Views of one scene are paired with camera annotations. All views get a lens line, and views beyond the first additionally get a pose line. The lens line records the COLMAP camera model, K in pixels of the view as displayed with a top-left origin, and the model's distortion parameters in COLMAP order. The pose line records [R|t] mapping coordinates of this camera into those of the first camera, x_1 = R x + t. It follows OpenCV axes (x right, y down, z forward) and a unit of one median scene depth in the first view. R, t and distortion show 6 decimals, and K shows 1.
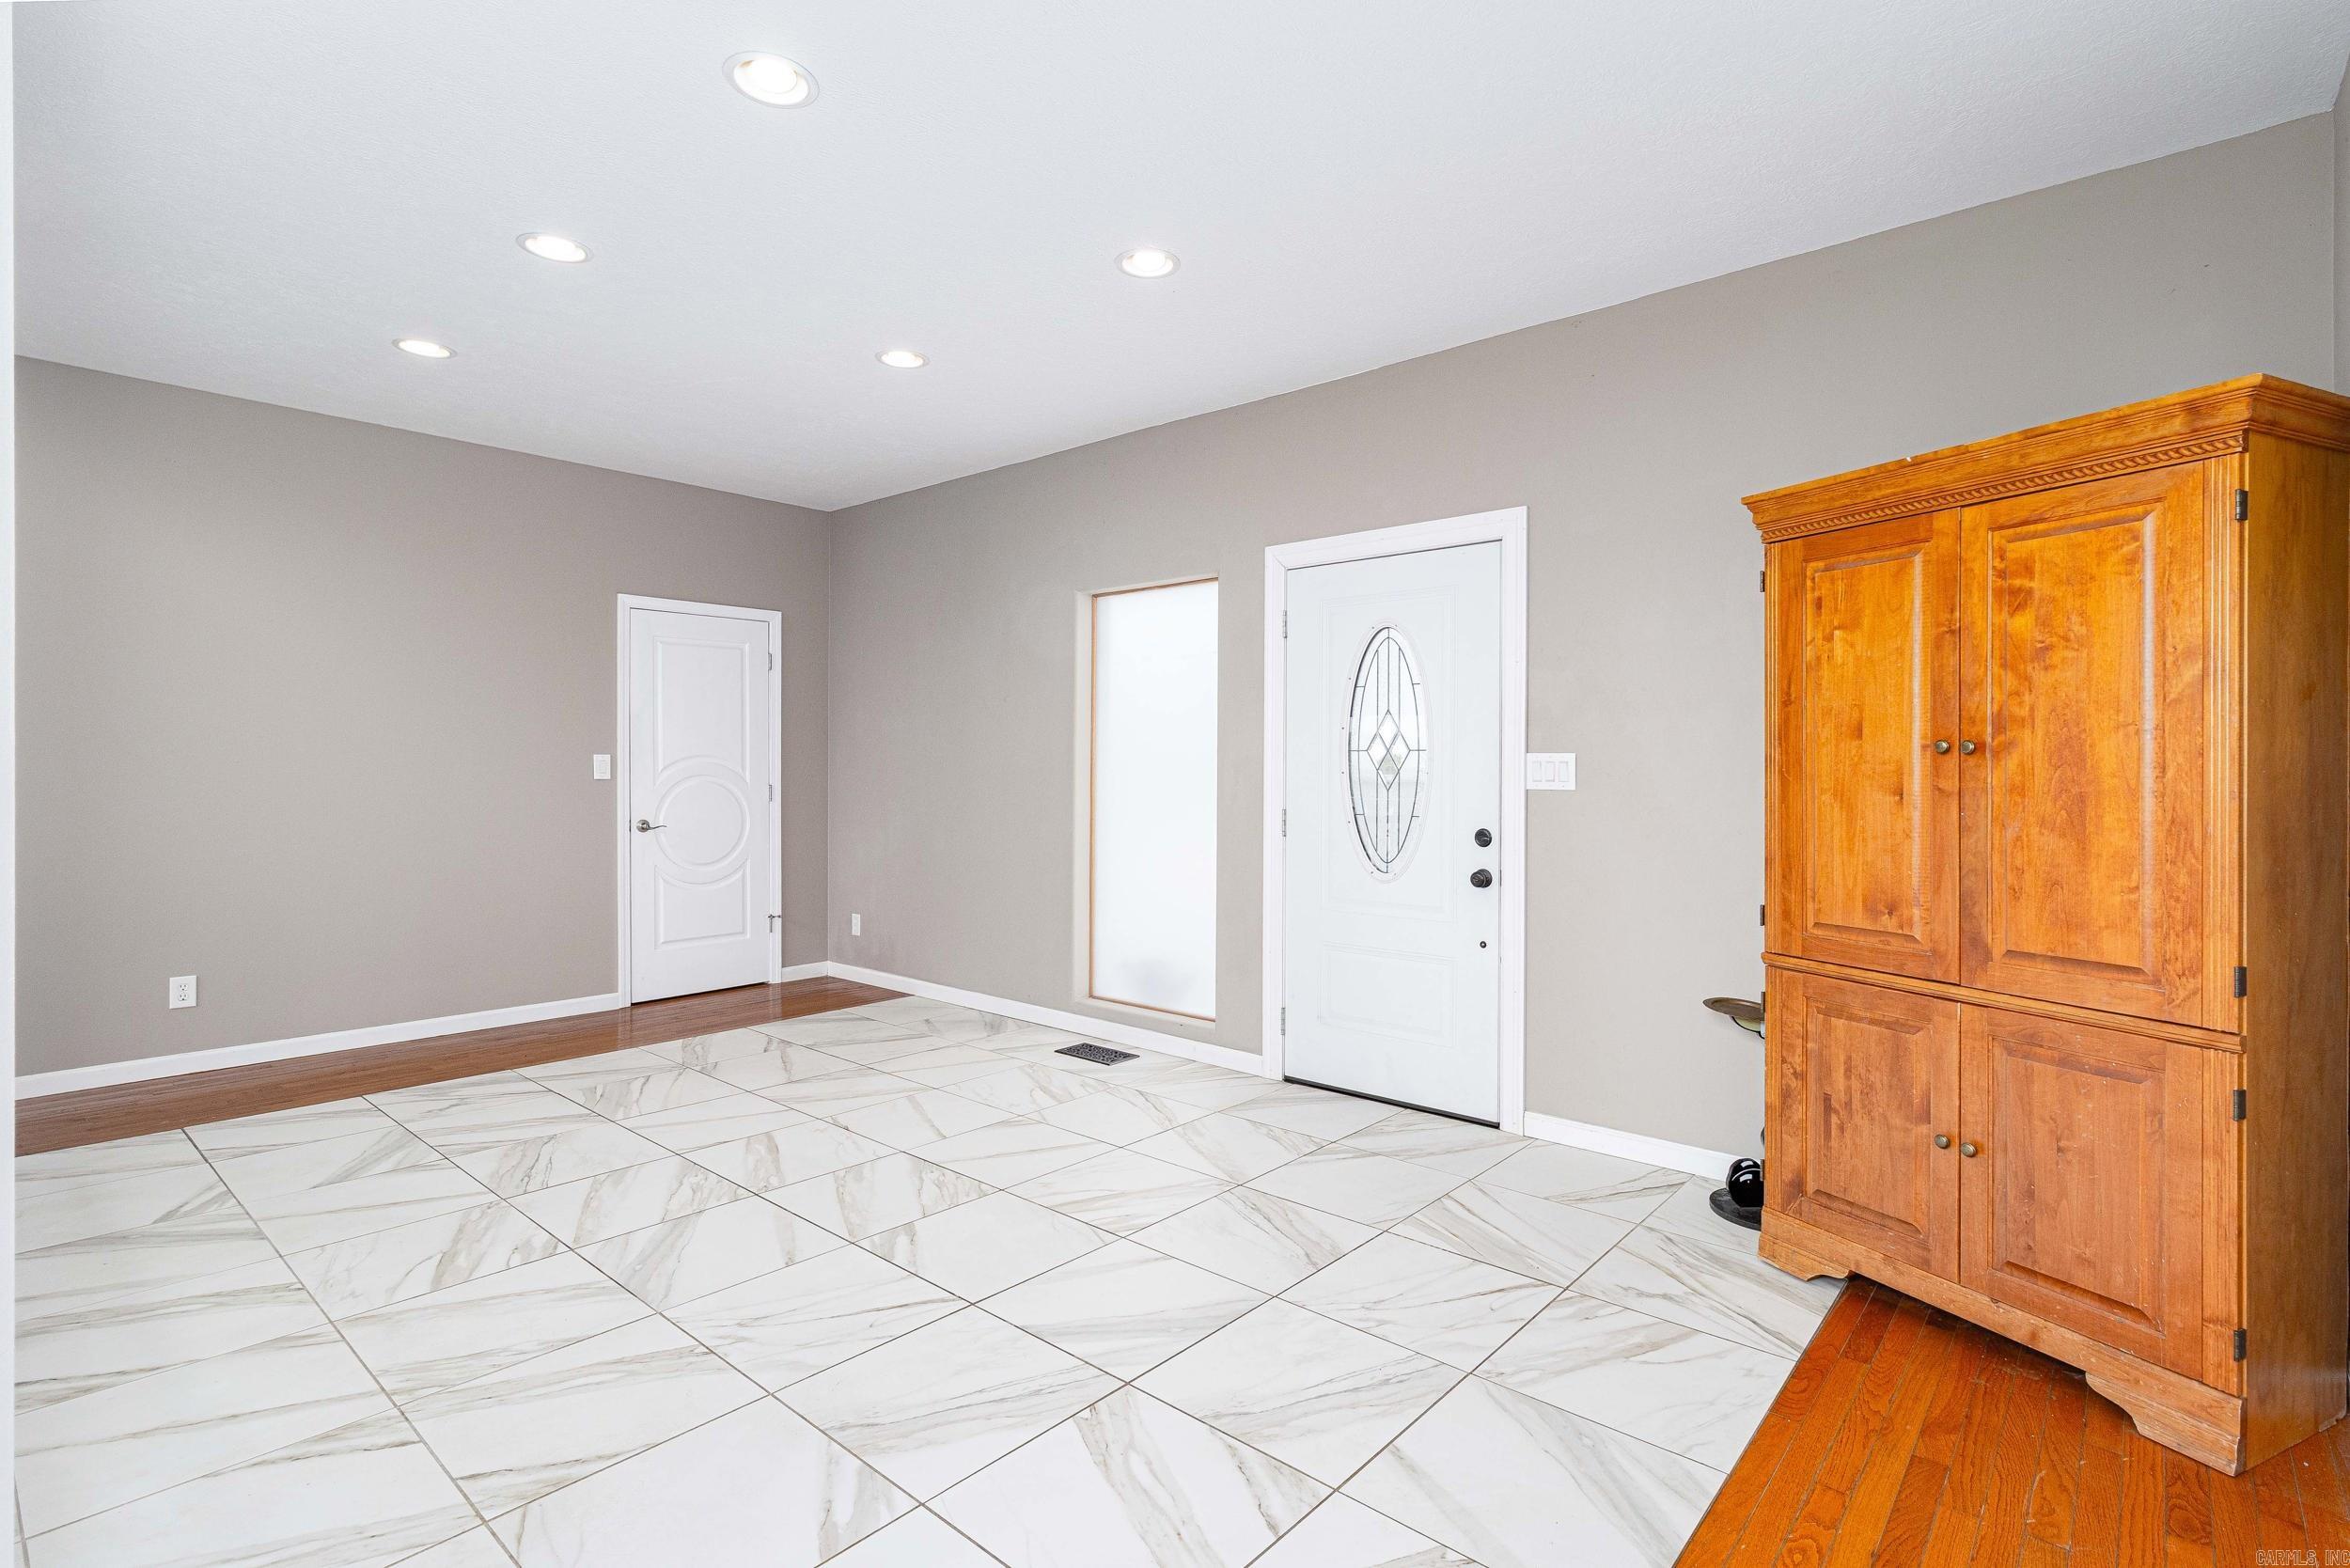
lens RADIAL K [[1114.8, 0, 1206.3], [0, 1114.8, 774.1], [0, 0, 1]] dist [0.002316, 0.001240]
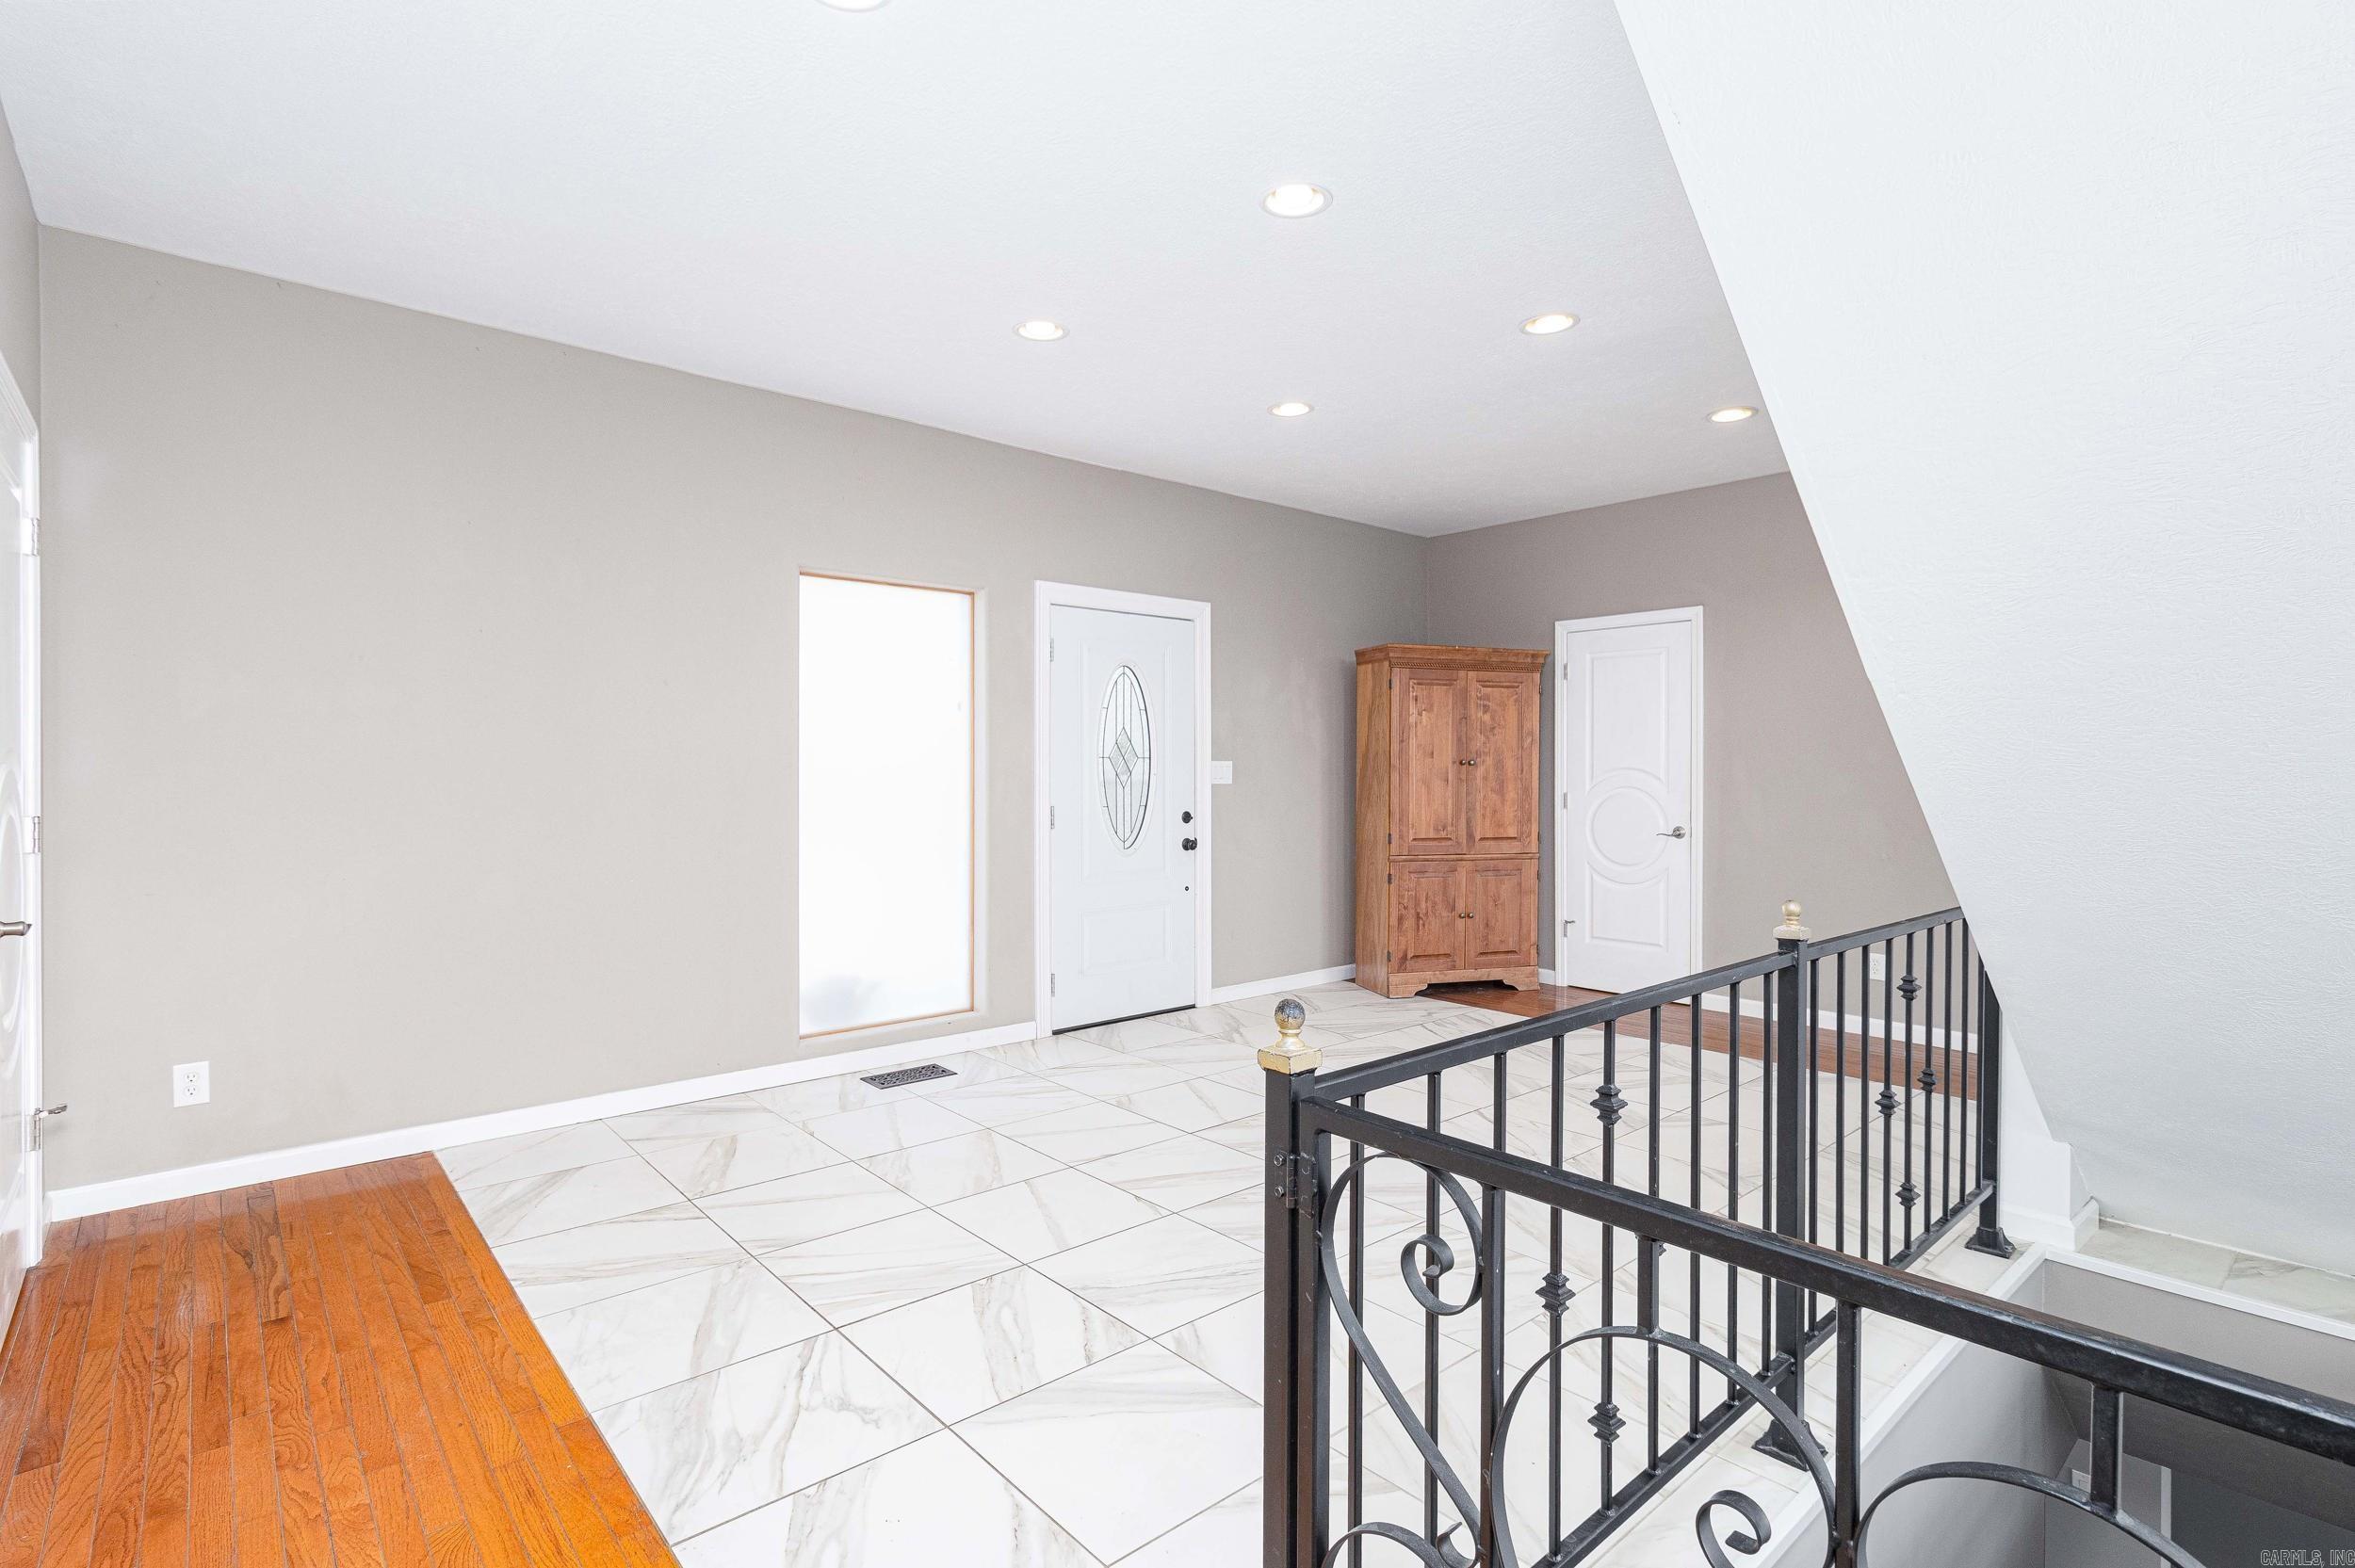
lens RADIAL K [[1117.0, 0, 1161.5], [0, 1117.0, 775.7], [0, 0, 1]] dist [0.002316, 0.001240]
pose [[0.152997, -0.009329, 0.988183, -1.829572], [0.004415, 0.999952, 0.008756, -0.017324], [-0.988217, 0.003023, 0.153031, 1.191182]]
